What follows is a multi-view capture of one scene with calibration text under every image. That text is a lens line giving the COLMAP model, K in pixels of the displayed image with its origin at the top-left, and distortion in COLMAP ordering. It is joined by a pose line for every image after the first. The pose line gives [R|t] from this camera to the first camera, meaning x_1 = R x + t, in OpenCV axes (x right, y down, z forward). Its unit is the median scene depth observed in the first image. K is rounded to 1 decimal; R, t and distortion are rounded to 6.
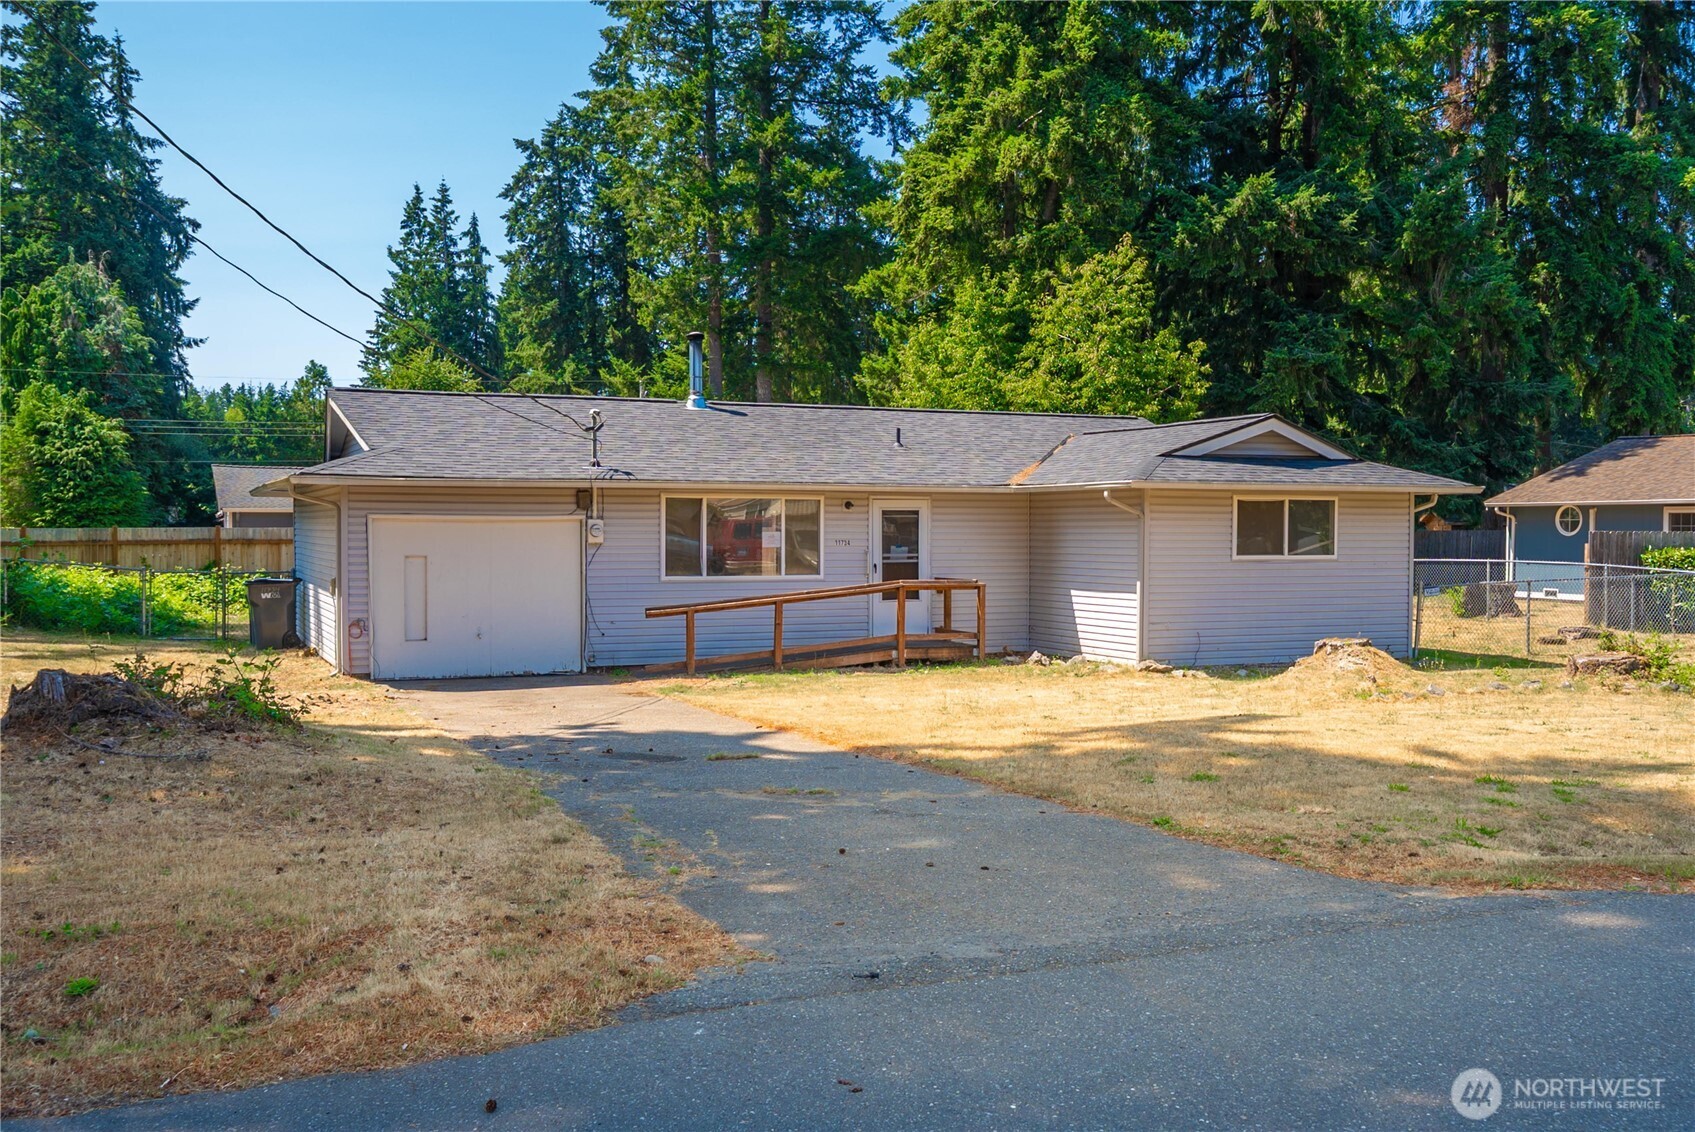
lens RADIAL K [[1290.2, 0, 847.7], [0, 1290.2, 540.7], [0, 0, 1]] dist [0.000409, 0.000499]
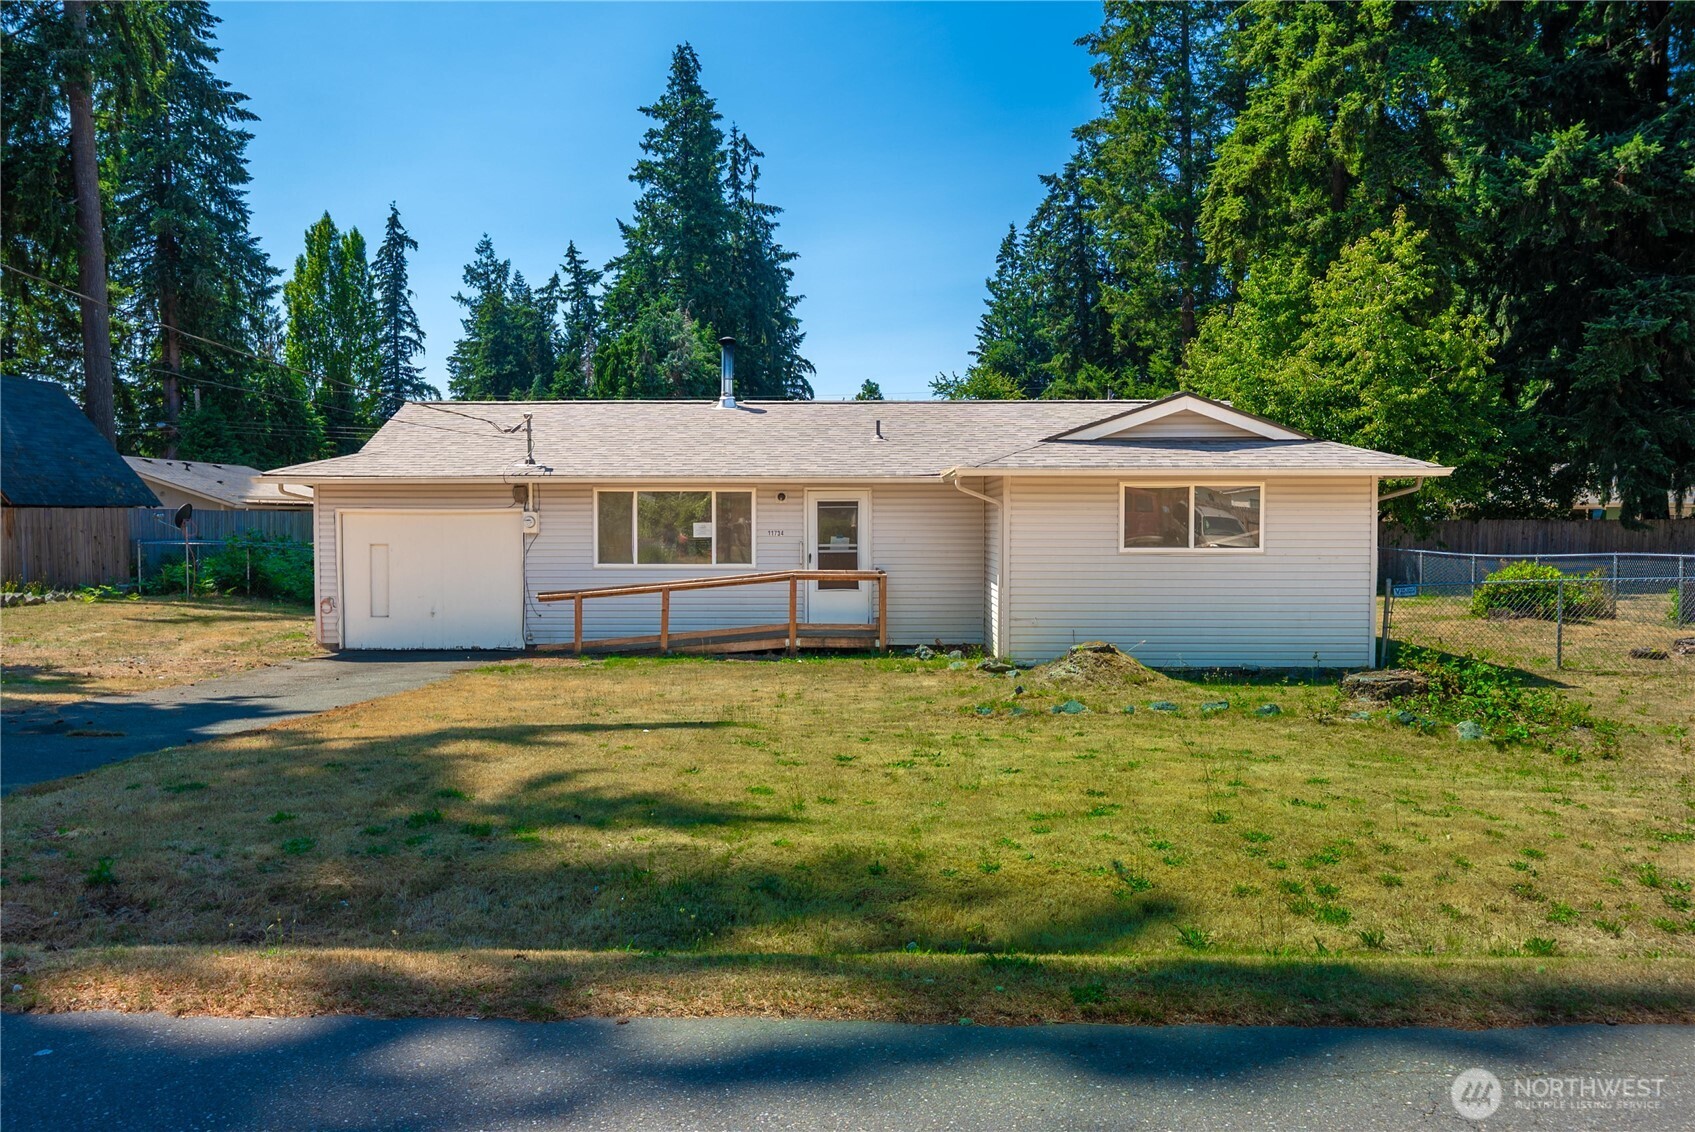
lens RADIAL K [[1157.3, 0, 847.5], [0, 1157.3, 566.0], [0, 0, 1]] dist [-0.003121, 0.004339]
pose [[0.940702, 0.011285, -0.339047, 0.368809], [-0.000162, 0.999461, 0.032817, -0.002465], [0.339235, -0.030816, 0.940197, 0.145623]]
